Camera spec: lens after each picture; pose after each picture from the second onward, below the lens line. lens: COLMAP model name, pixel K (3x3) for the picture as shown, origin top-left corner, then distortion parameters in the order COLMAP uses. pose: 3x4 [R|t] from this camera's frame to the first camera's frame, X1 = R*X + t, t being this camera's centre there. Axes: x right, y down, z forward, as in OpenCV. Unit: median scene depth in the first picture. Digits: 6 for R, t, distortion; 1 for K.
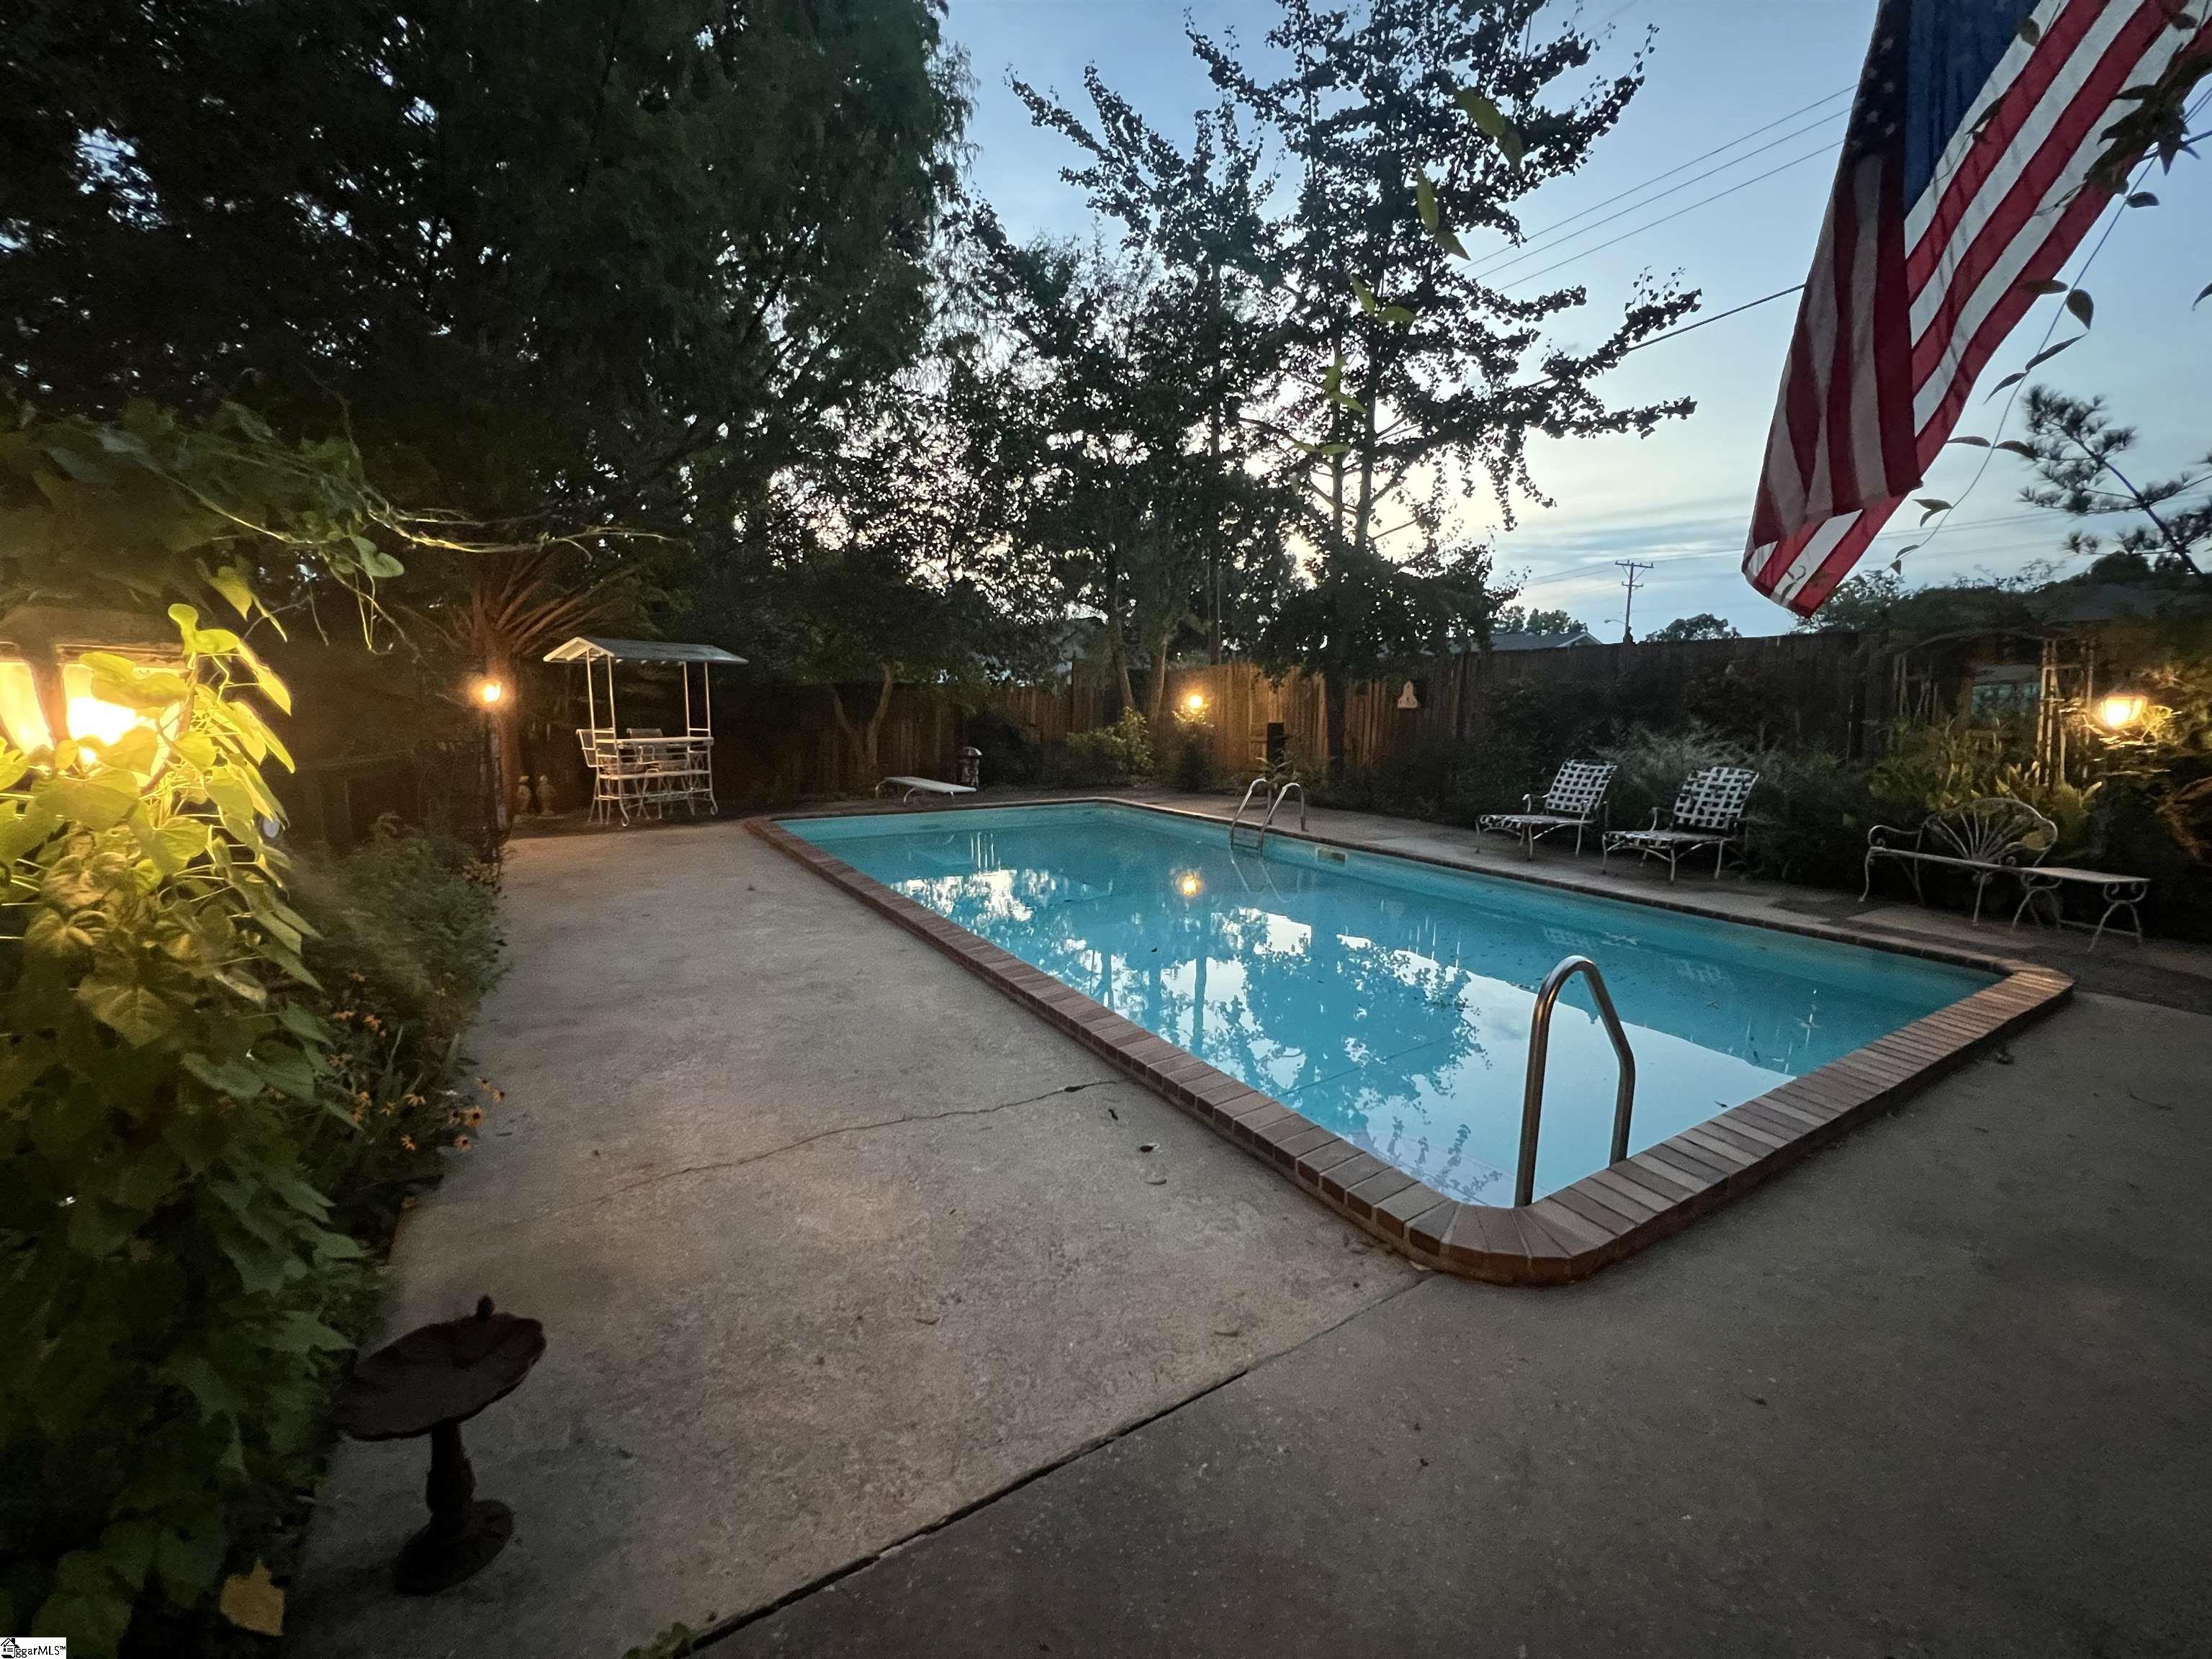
lens RADIAL K [[887.9, 0, 1102.8], [0, 887.9, 824.5], [0, 0, 1]] dist [-0.003062, -0.000133]
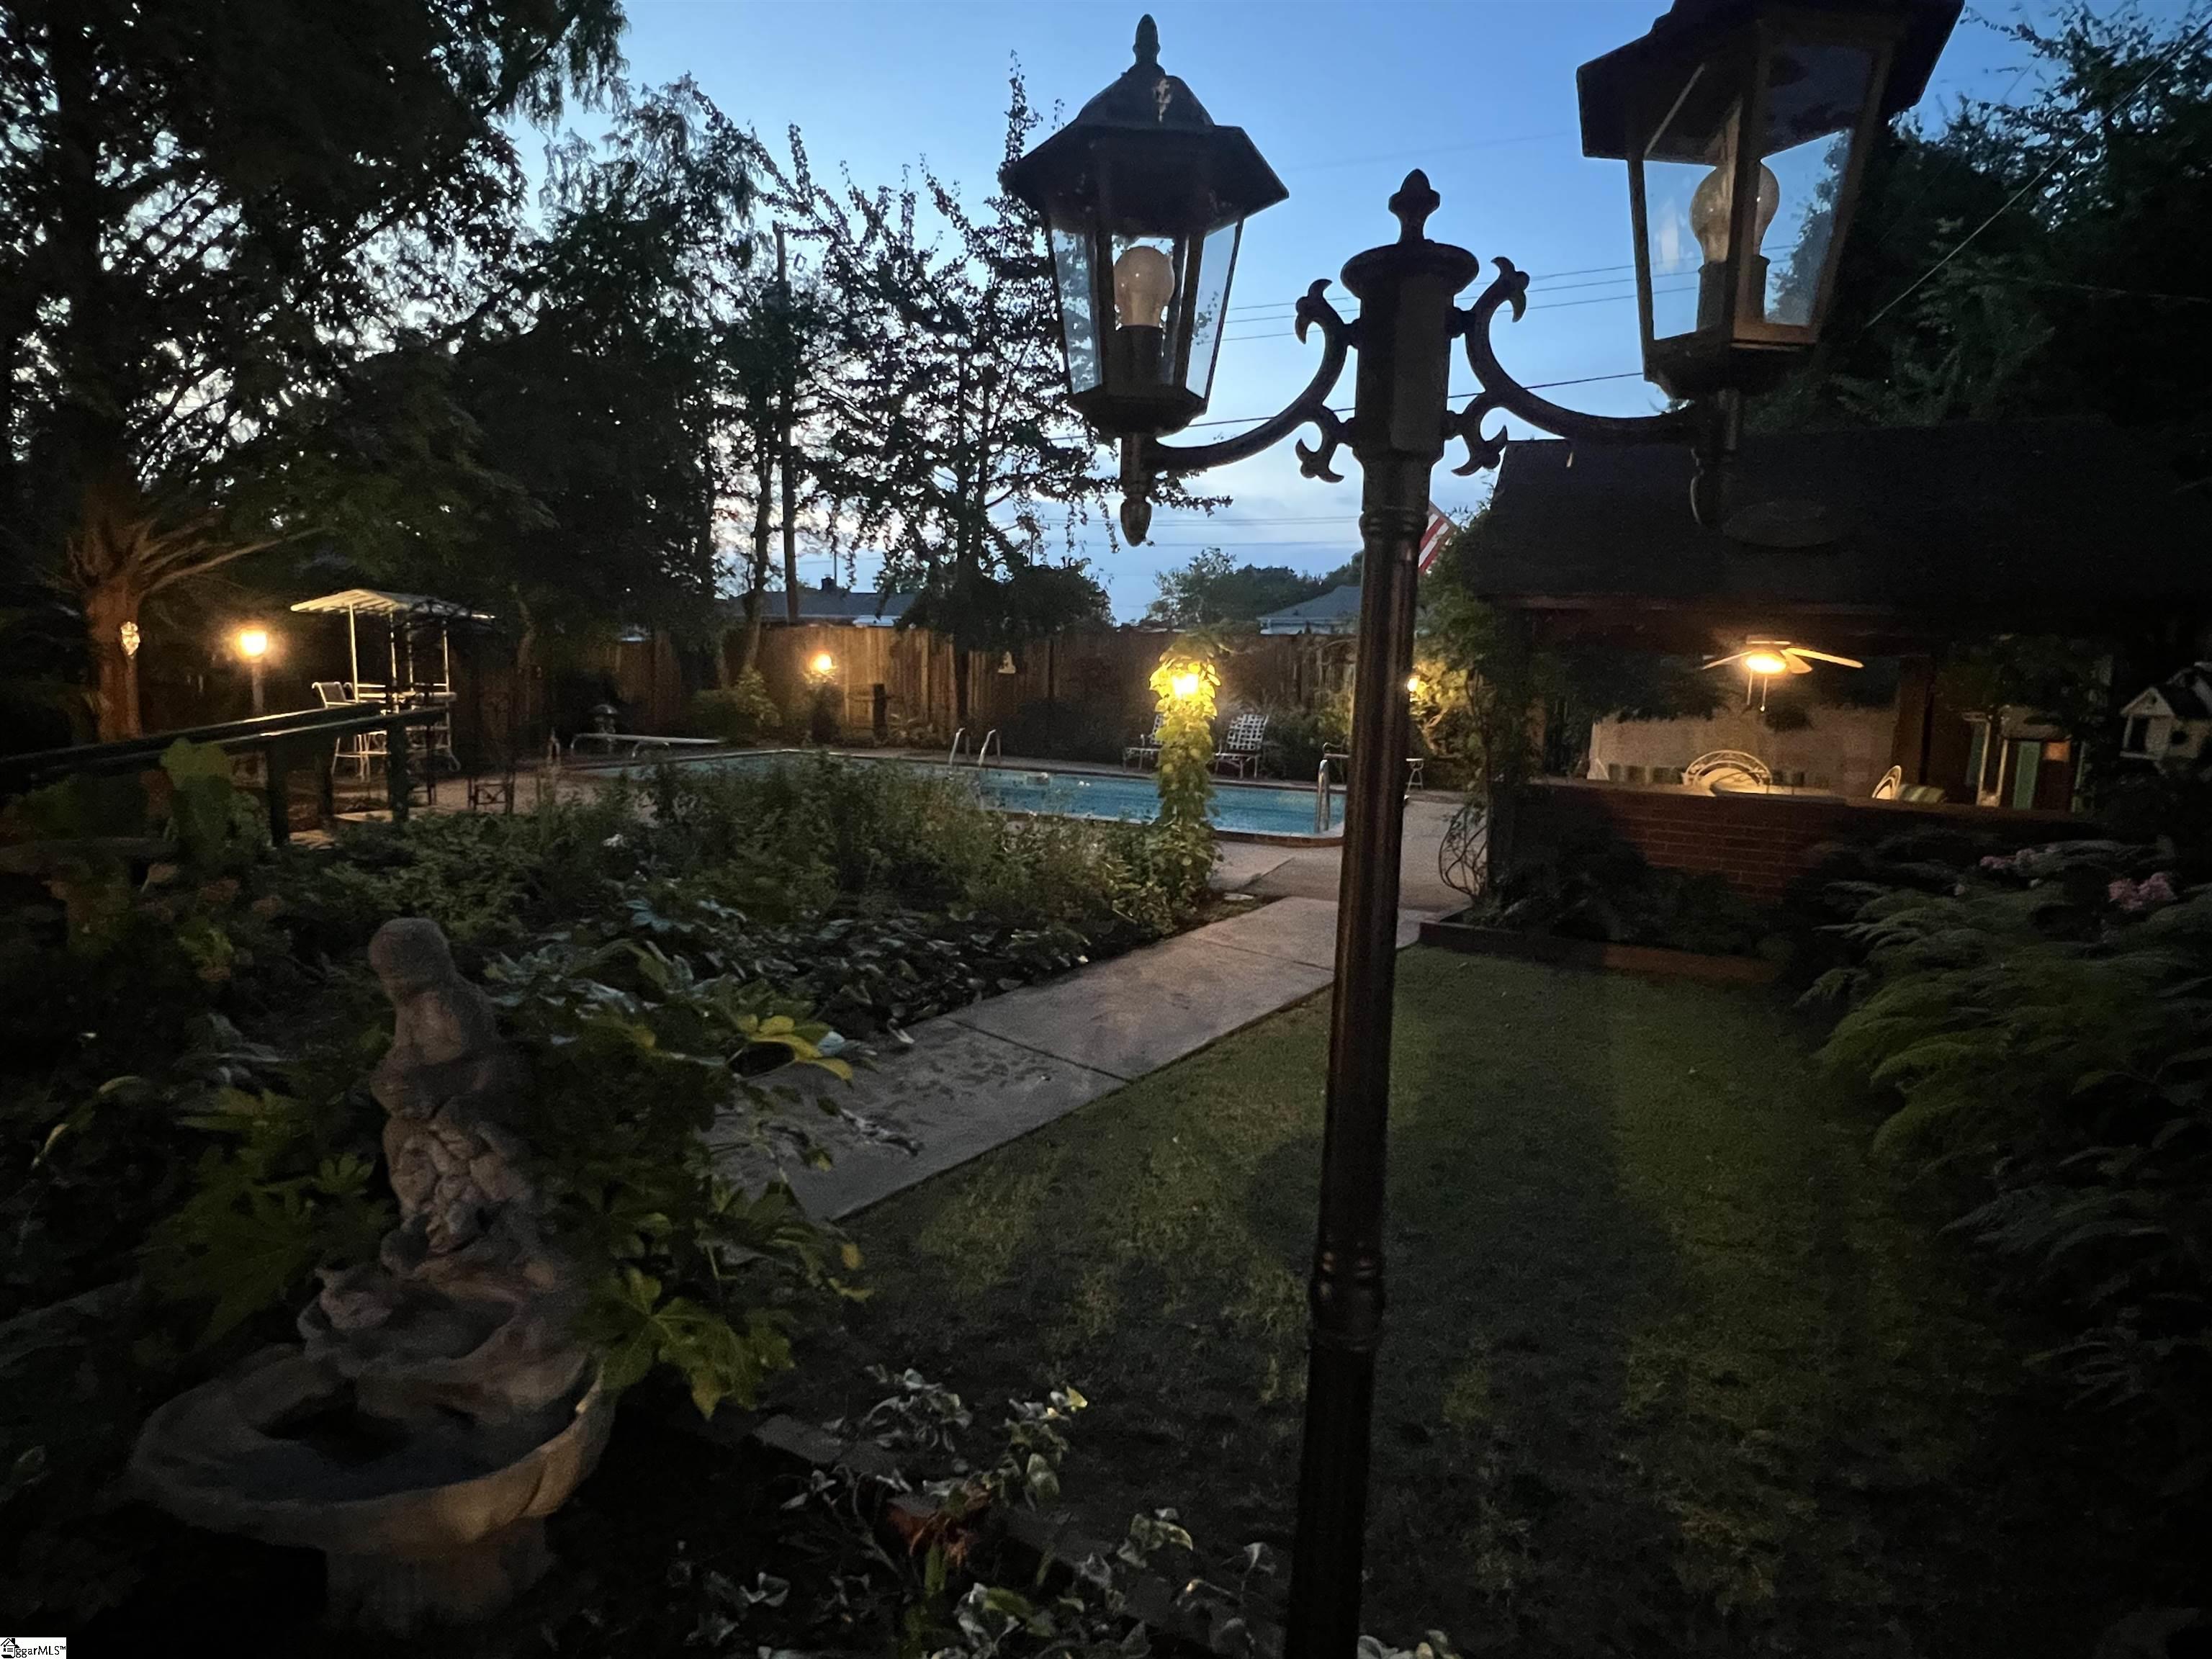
lens RADIAL K [[1095.7, 0, 1105.2], [0, 1095.7, 827.6], [0, 0, 1]] dist [0.001887, 0.000035]
pose [[0.815928, -0.063844, 0.574617, -0.637035], [0.054092, 0.997954, 0.034073, 0.055948], [-0.575617, 0.003281, 0.817713, -0.472821]]
